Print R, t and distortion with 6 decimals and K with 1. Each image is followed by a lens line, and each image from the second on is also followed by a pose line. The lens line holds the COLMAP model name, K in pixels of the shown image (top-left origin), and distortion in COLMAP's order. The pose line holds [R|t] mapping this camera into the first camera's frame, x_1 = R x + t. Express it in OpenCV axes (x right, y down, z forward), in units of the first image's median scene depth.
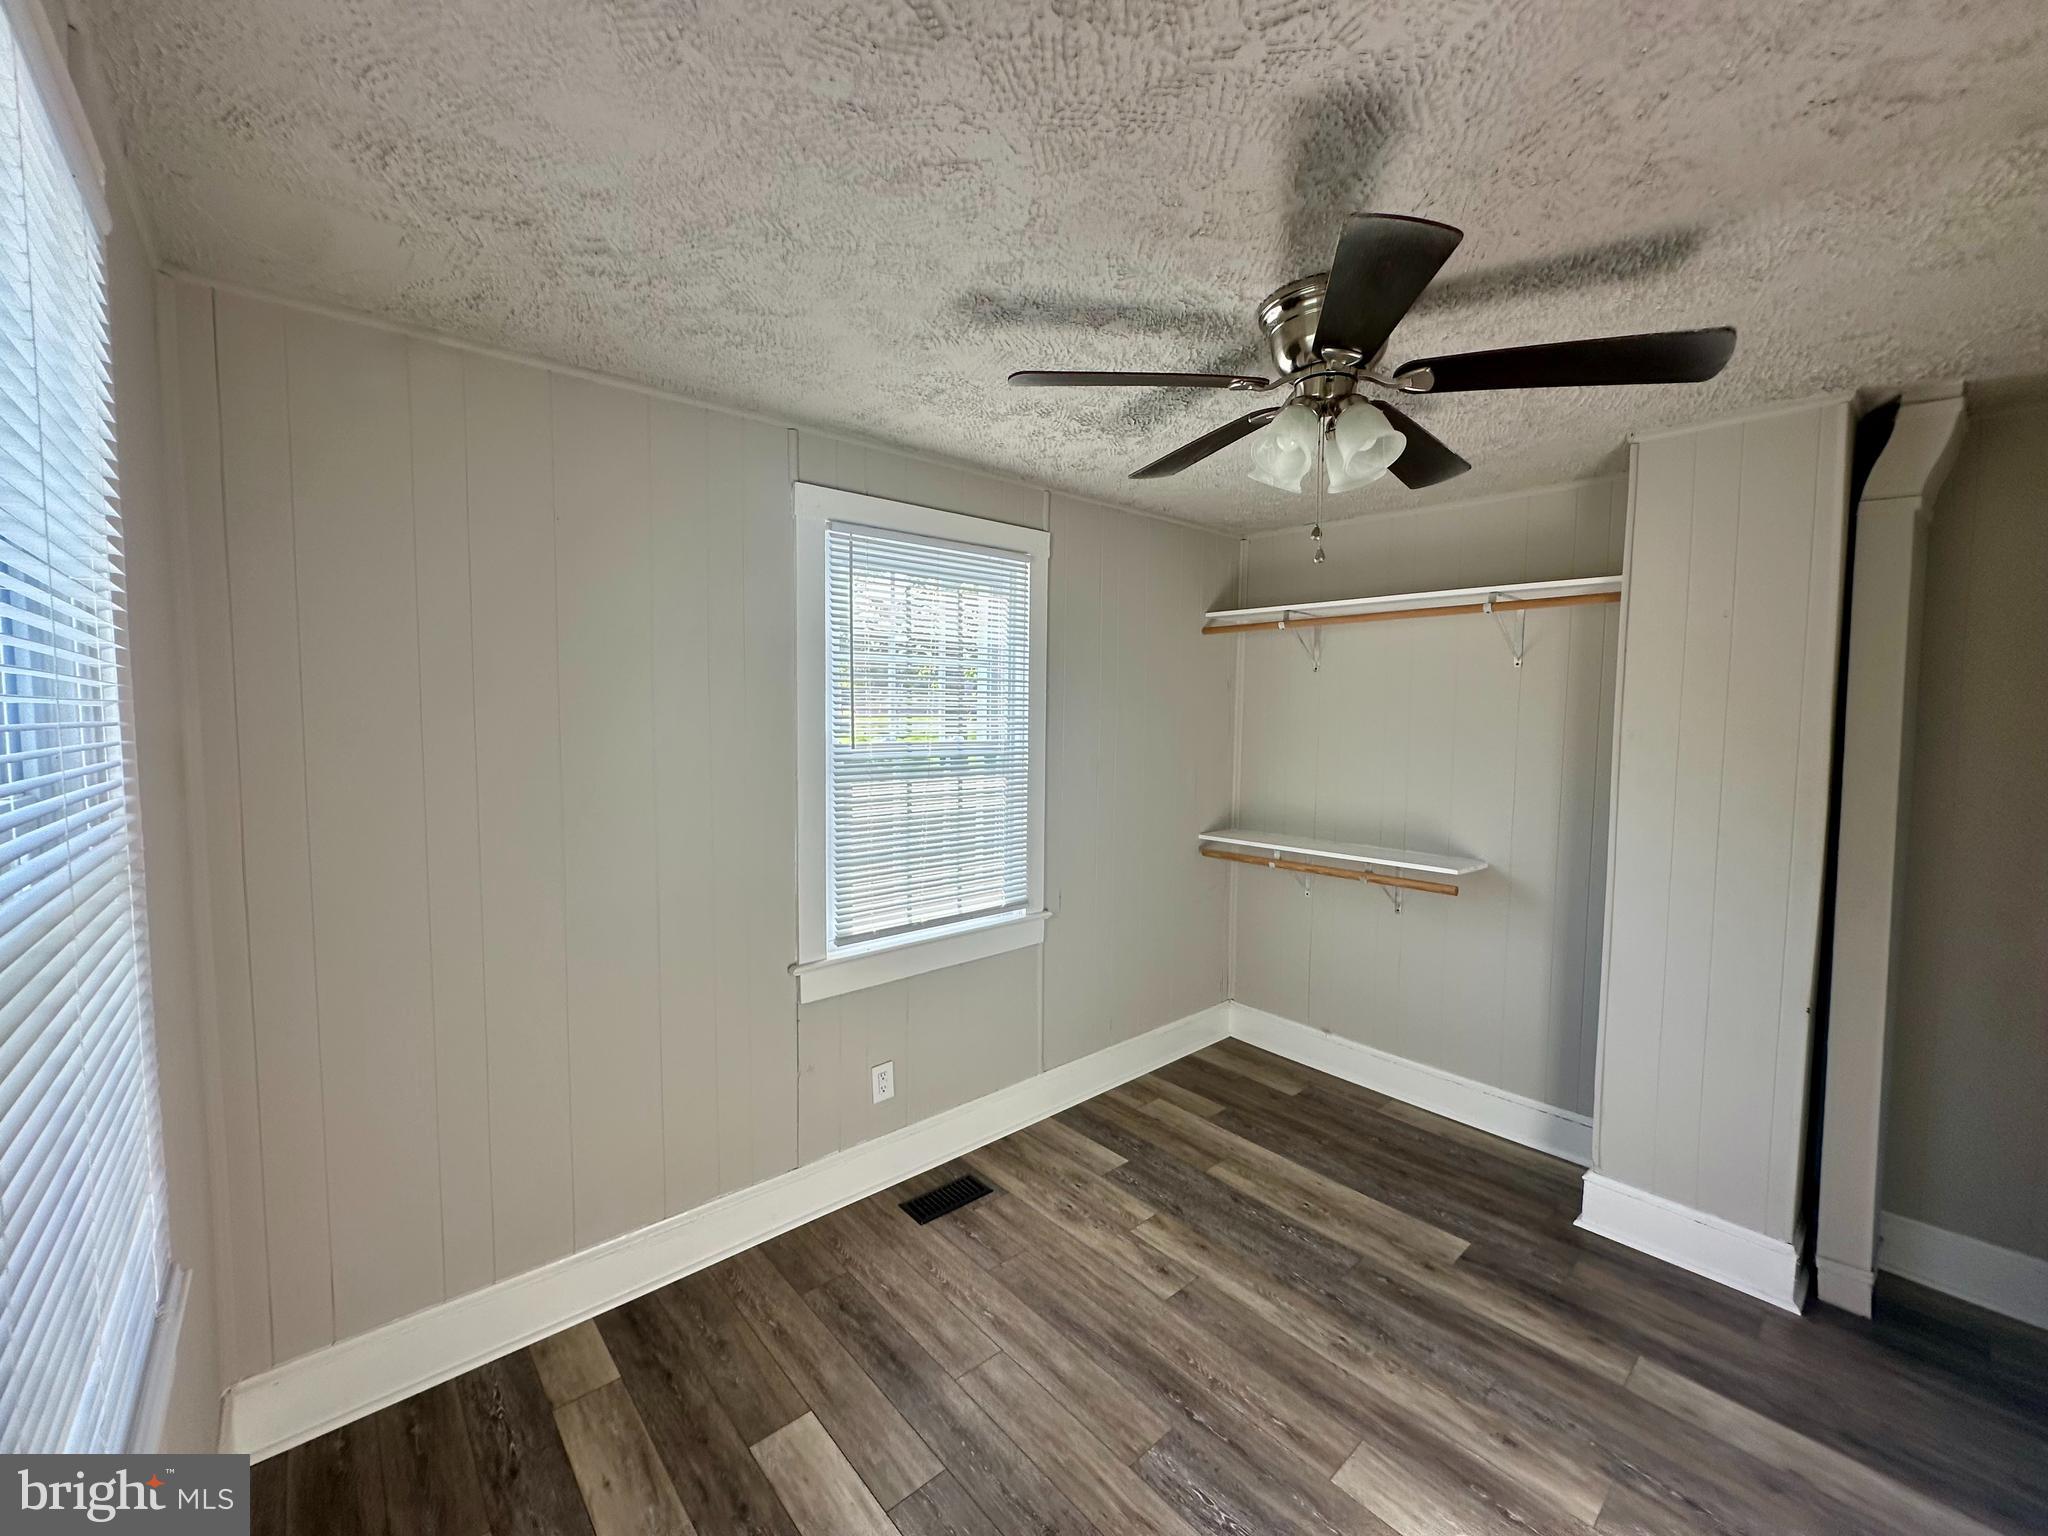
lens RADIAL K [[817.7, 0, 1025.2], [0, 817.7, 766.2], [0, 0, 1]] dist [-0.005487, 0.000447]
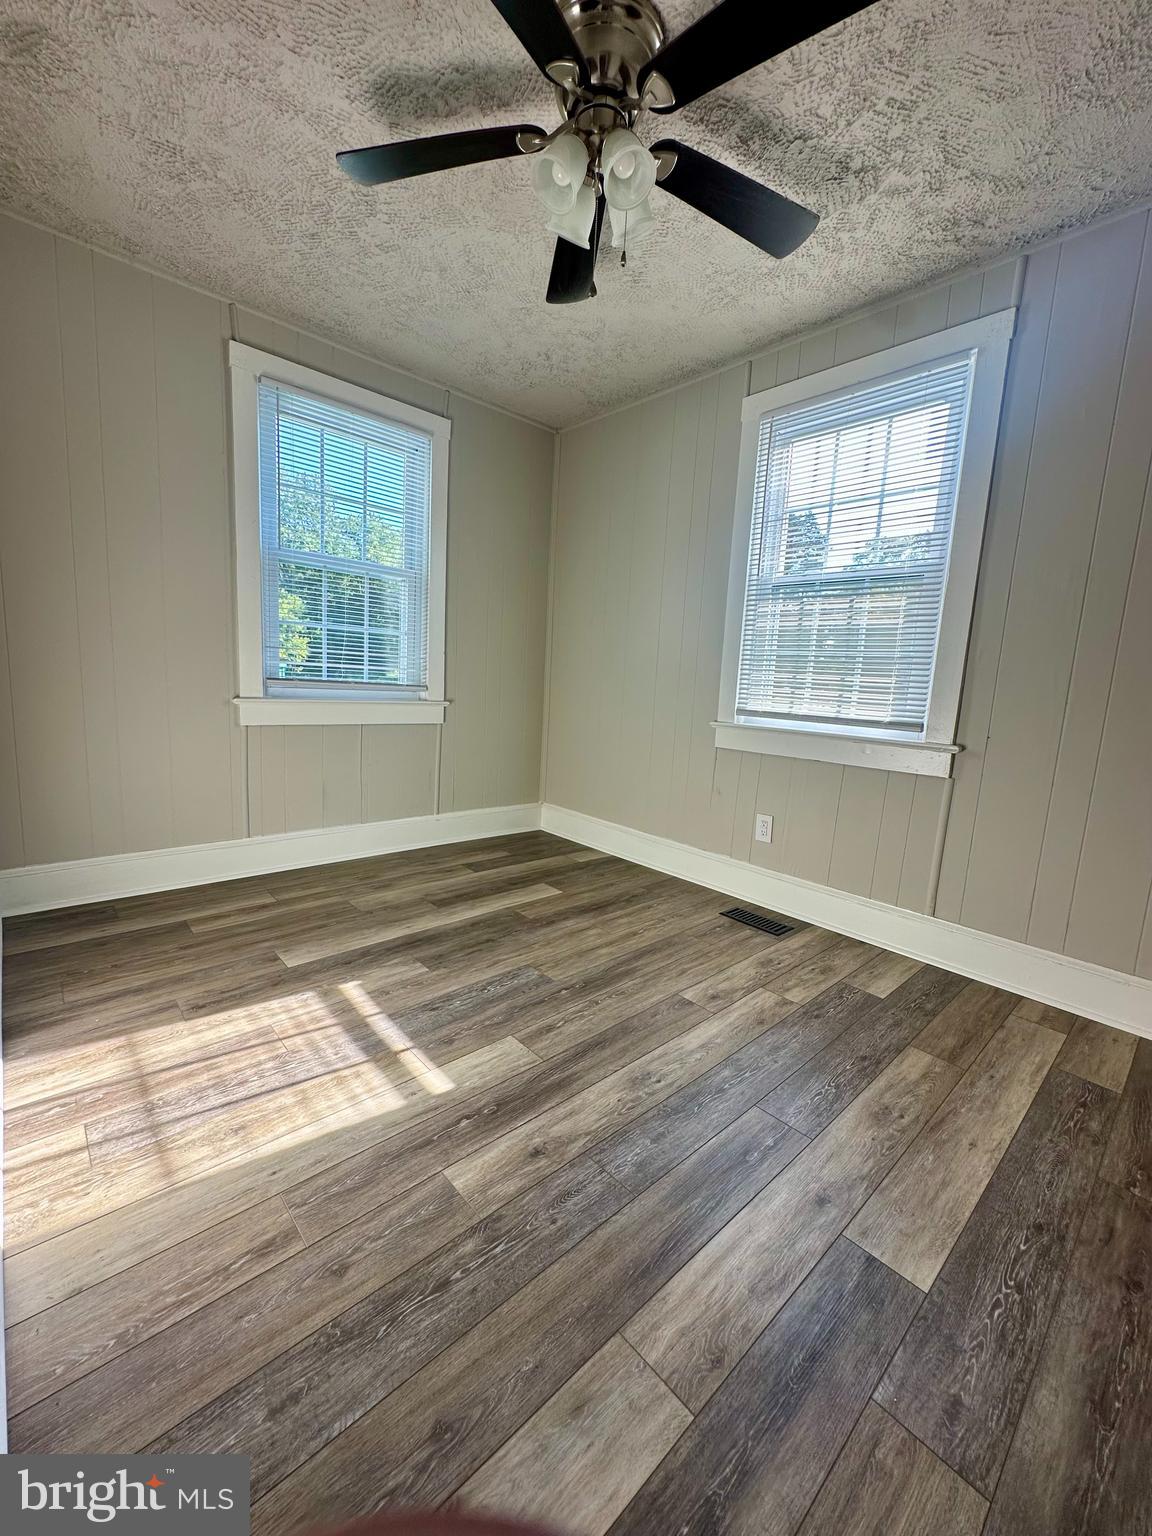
lens RADIAL K [[613.3, 0, 576.0], [0, 613.3, 768.0], [0, 0, 1]] dist [-0.005487, 0.000447]
pose [[0.020469, 0.143586, -0.989426, 1.136434], [-0.119793, 0.982856, 0.140155, 0.250864], [0.992588, 0.115658, 0.037319, 0.879640]]
